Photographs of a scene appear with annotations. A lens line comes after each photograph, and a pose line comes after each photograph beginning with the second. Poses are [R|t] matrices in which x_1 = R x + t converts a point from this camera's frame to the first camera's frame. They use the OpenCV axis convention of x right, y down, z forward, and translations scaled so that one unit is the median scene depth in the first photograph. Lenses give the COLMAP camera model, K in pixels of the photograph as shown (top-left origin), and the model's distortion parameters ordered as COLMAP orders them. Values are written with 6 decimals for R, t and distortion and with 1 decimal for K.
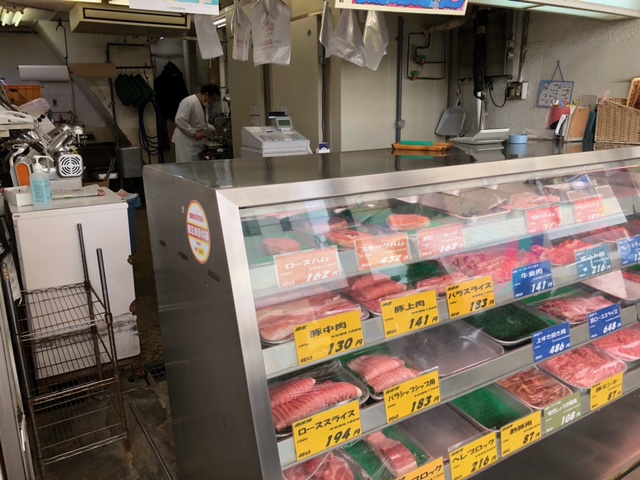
lens RADIAL K [[513.5, 0, 320.0], [0, 513.5, 240.0], [0, 0, 1]] dist [0.050876, 0.003095]
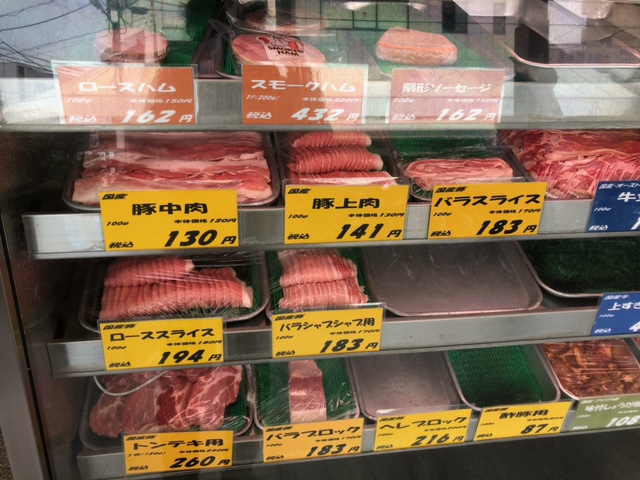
lens RADIAL K [[534.8, 0, 320.0], [0, 534.8, 240.0], [0, 0, 1]] dist [0.099912, -0.142094]
pose [[0.912686, 0.299981, -0.277517, 0.320334], [-0.175806, 0.901254, 0.396023, -0.064420], [0.368913, -0.312655, 0.875300, 0.447053]]
